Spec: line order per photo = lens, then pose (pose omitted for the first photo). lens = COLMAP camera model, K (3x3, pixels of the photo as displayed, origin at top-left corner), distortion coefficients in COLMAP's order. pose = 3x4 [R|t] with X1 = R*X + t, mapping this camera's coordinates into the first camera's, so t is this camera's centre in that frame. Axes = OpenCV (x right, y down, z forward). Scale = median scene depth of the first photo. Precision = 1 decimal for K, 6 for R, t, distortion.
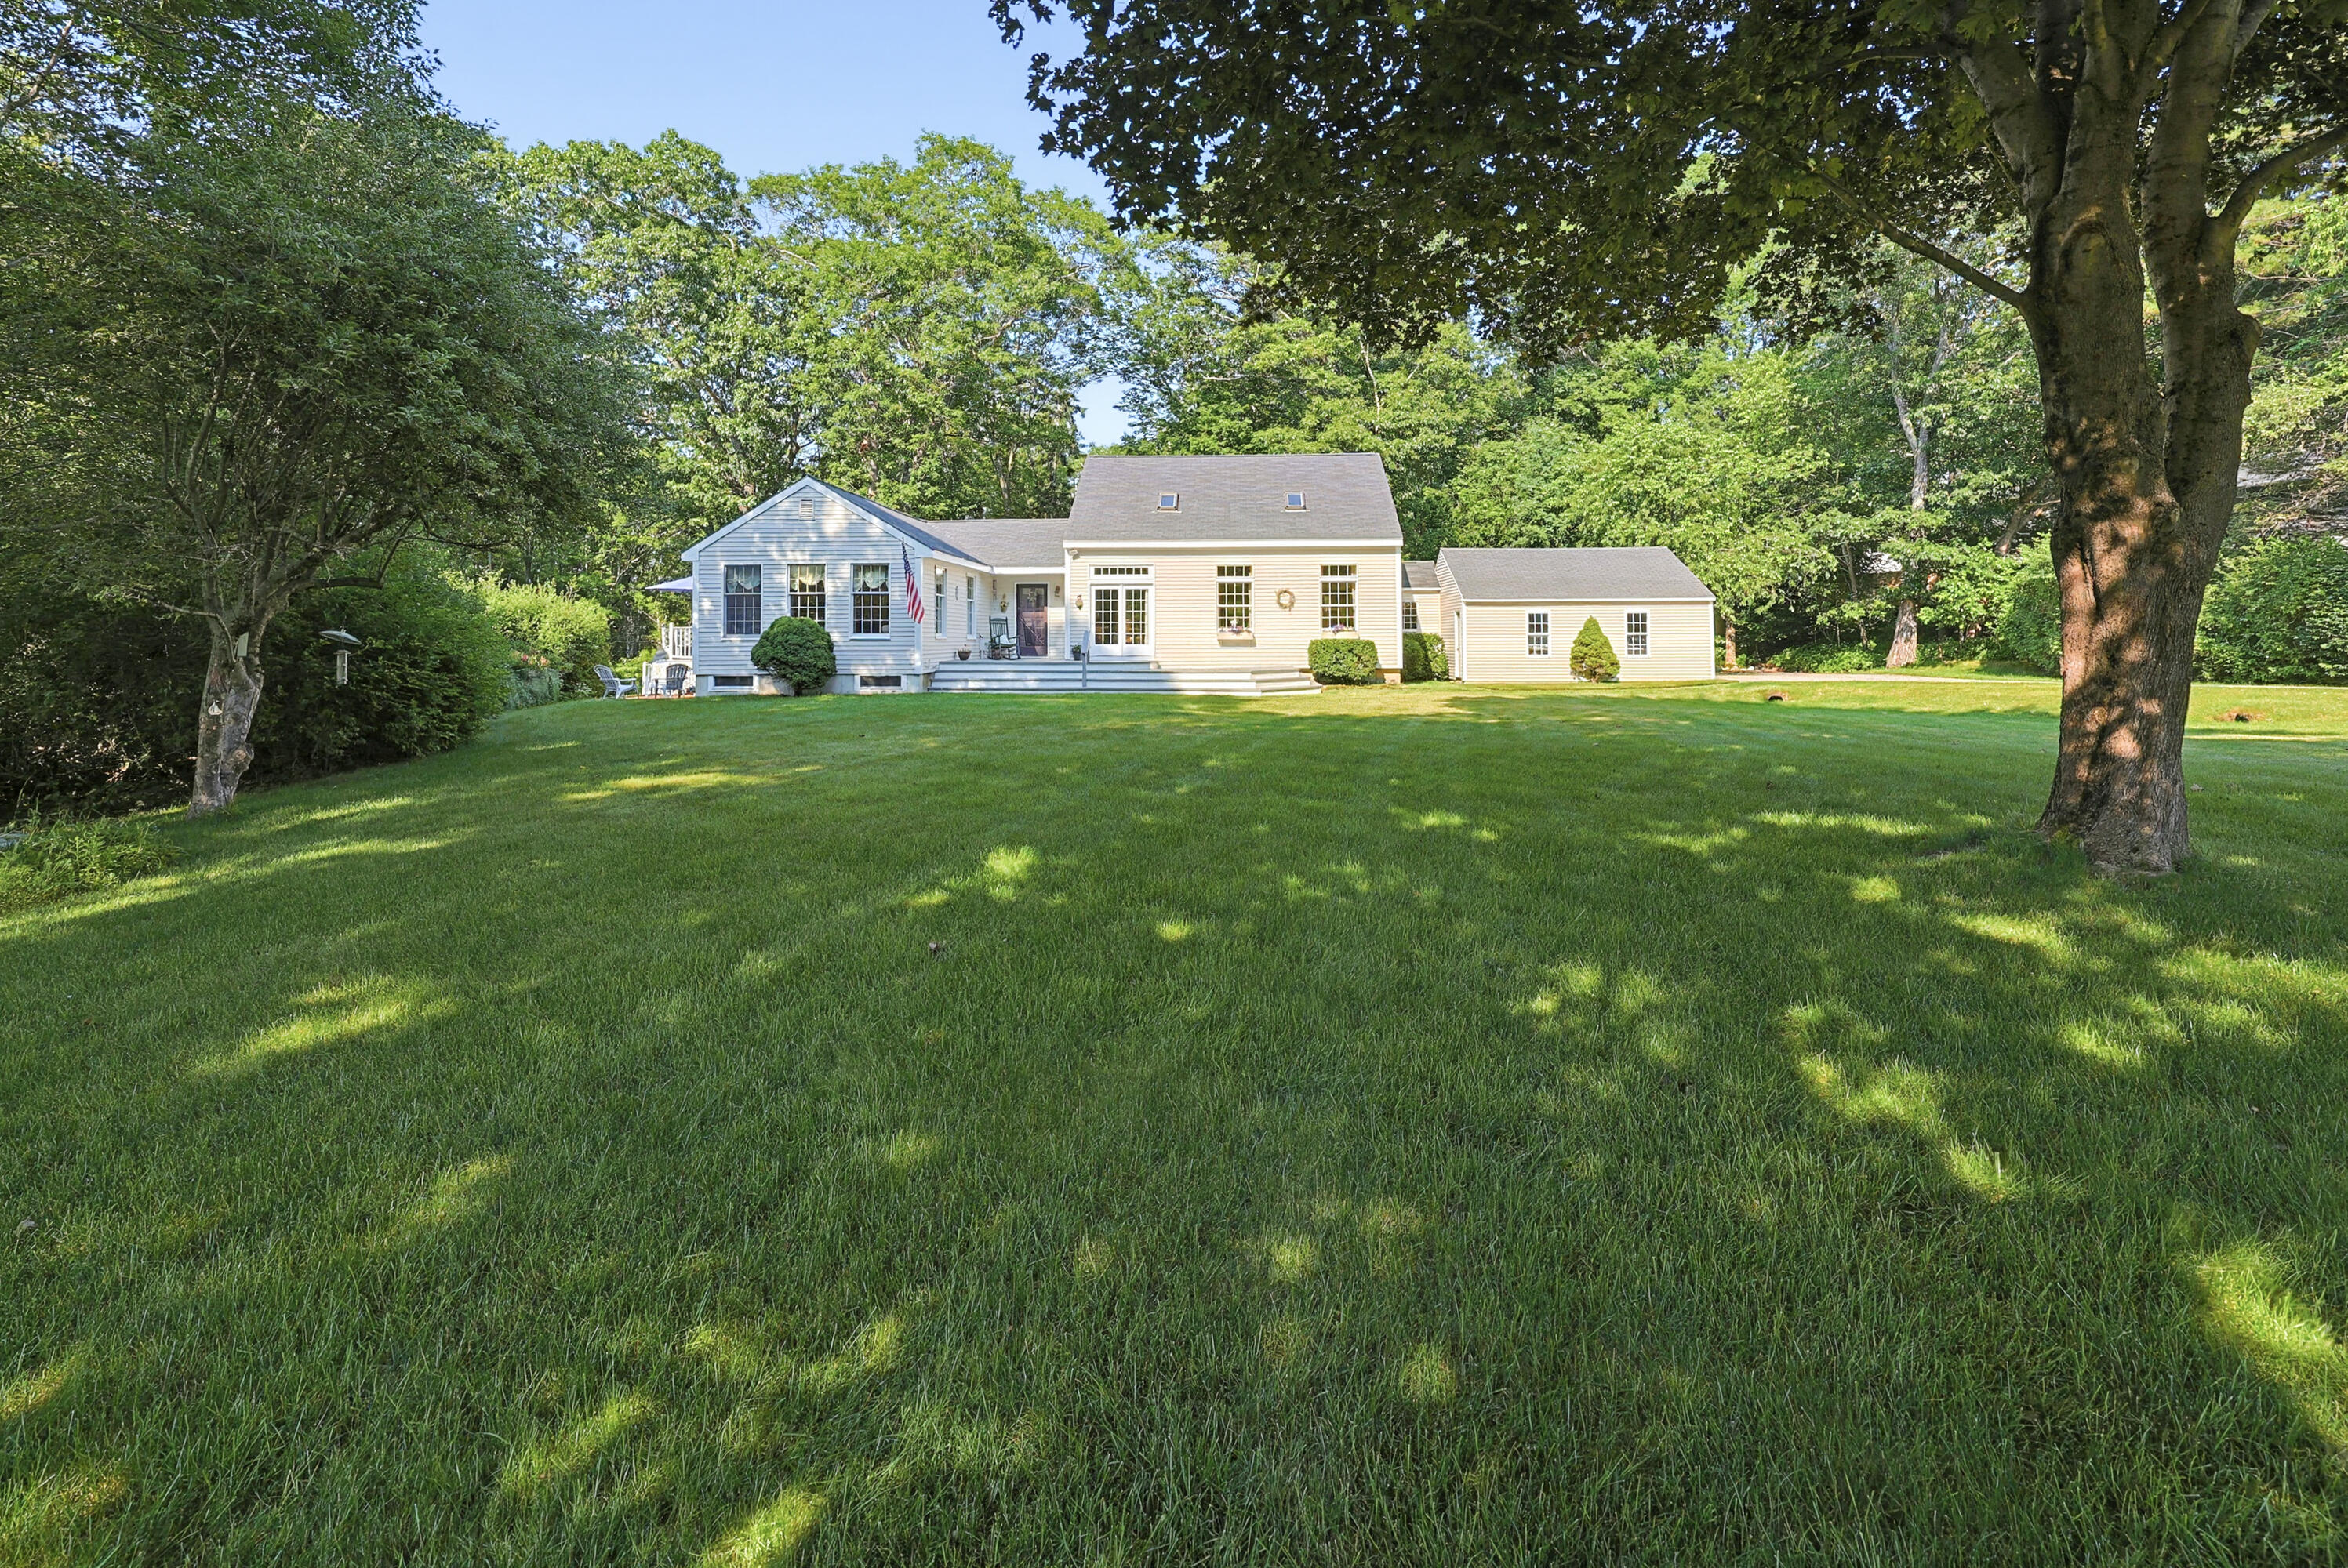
lens RADIAL K [[1053.1, 0, 1176.8], [0, 1053.1, 649.2], [0, 0, 1]] dist [-0.000908, -0.000034]
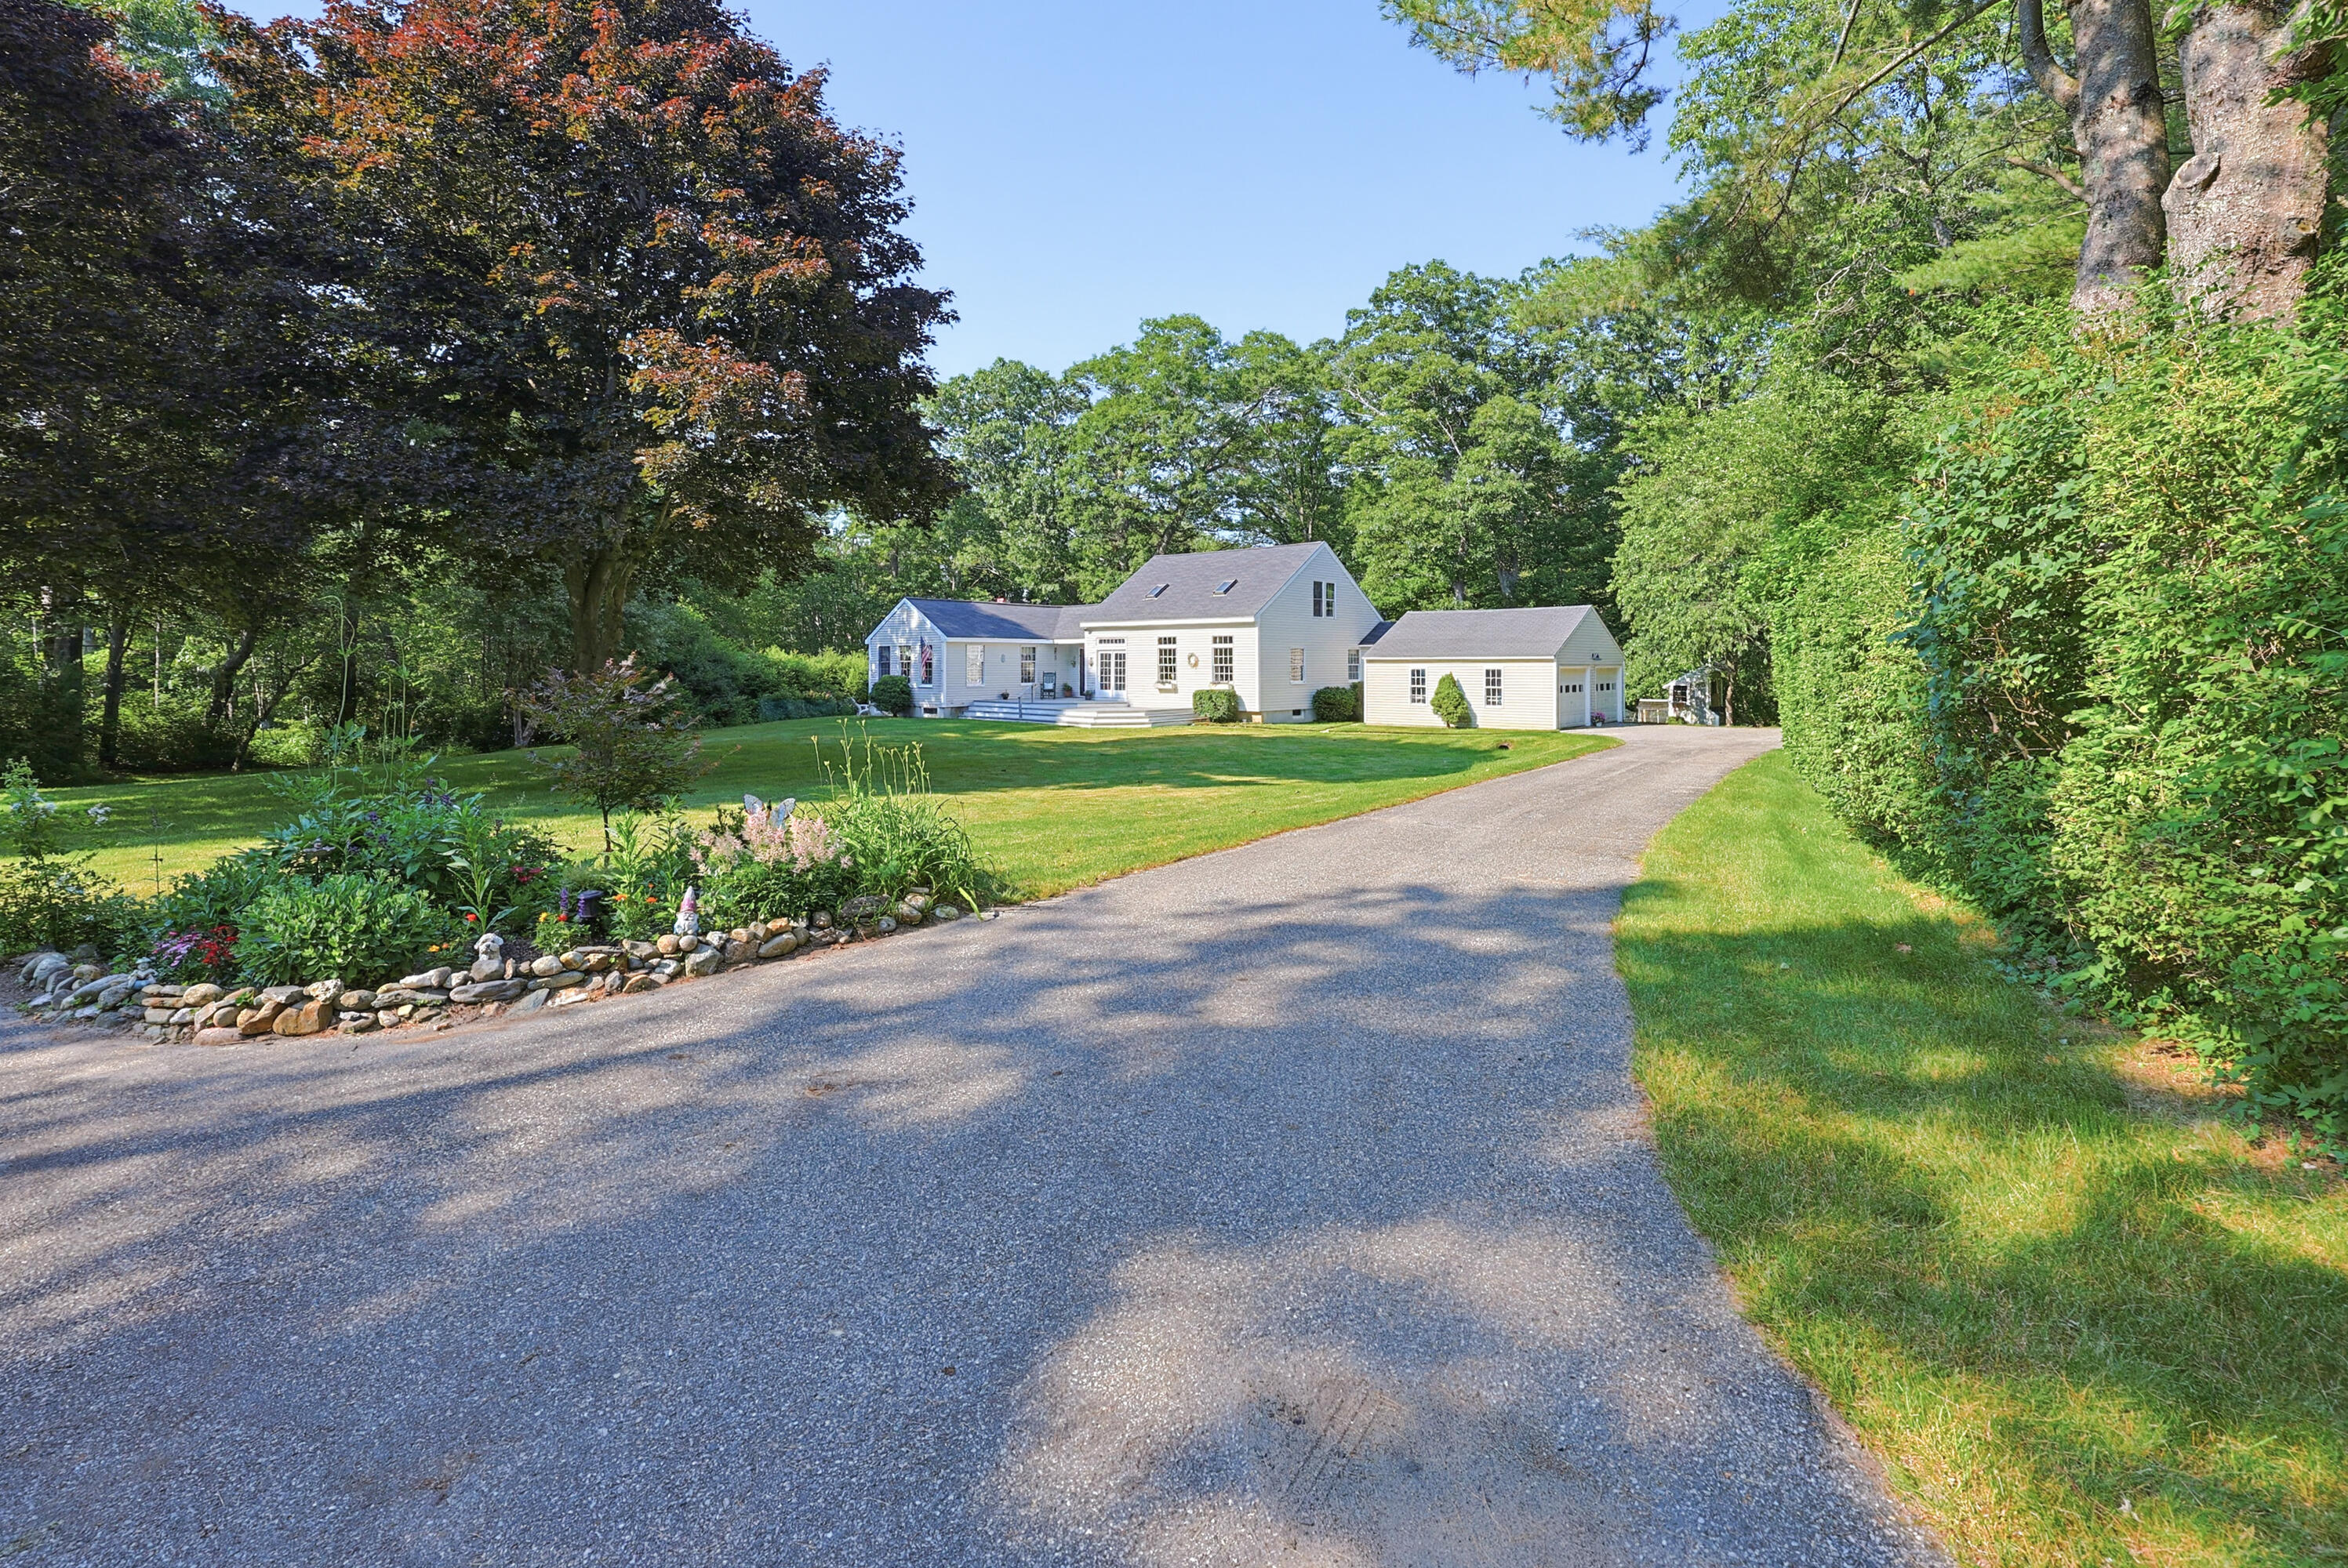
lens RADIAL K [[1053.1, 0, 1176.8], [0, 1053.1, 649.2], [0, 0, 1]] dist [-0.000908, -0.000034]
pose [[0.804814, -0.006407, -0.593493, 0.910139], [-0.005097, 0.999830, -0.017704, -0.036739], [0.593506, 0.017274, 0.804644, -0.150727]]
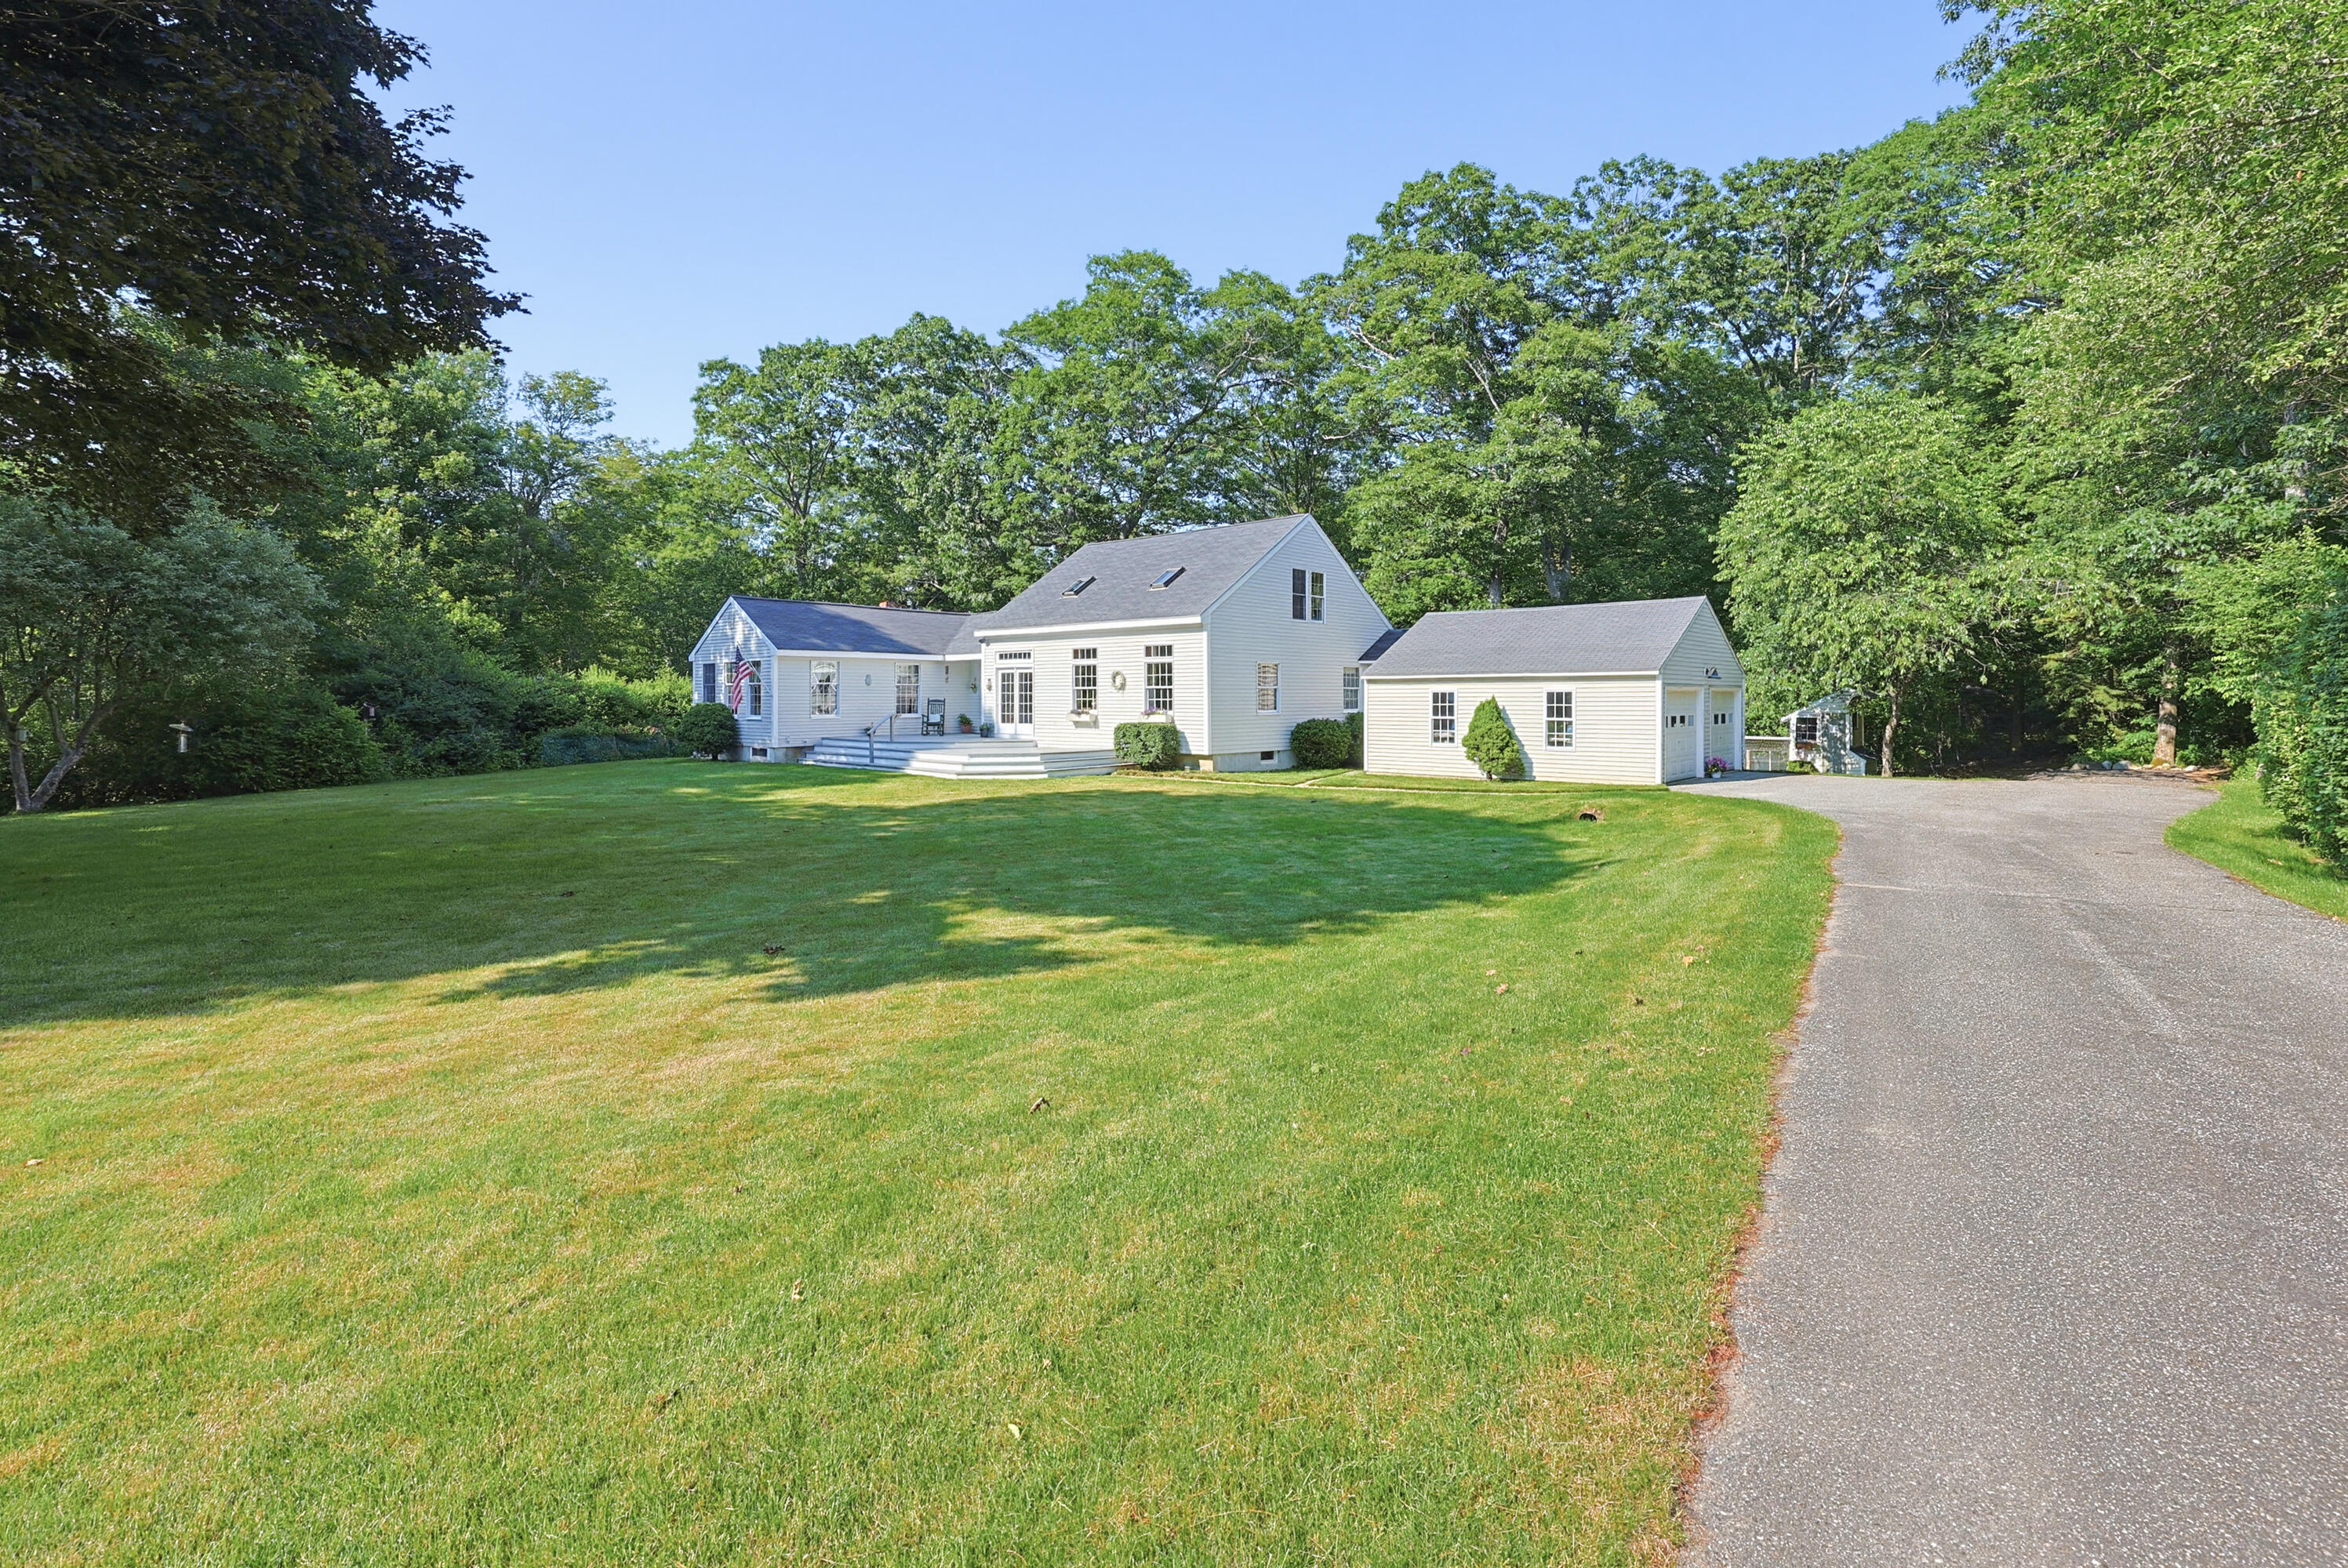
lens RADIAL K [[1033.0, 0, 1174.0], [0, 1033.0, 703.3], [0, 0, 1]] dist [0.000095, 0.000172]
pose [[0.794350, 0.004200, -0.607446, 0.721695], [-0.005610, 0.999984, -0.000423, -0.025941], [0.607435, 0.003744, 0.794361, 0.254975]]
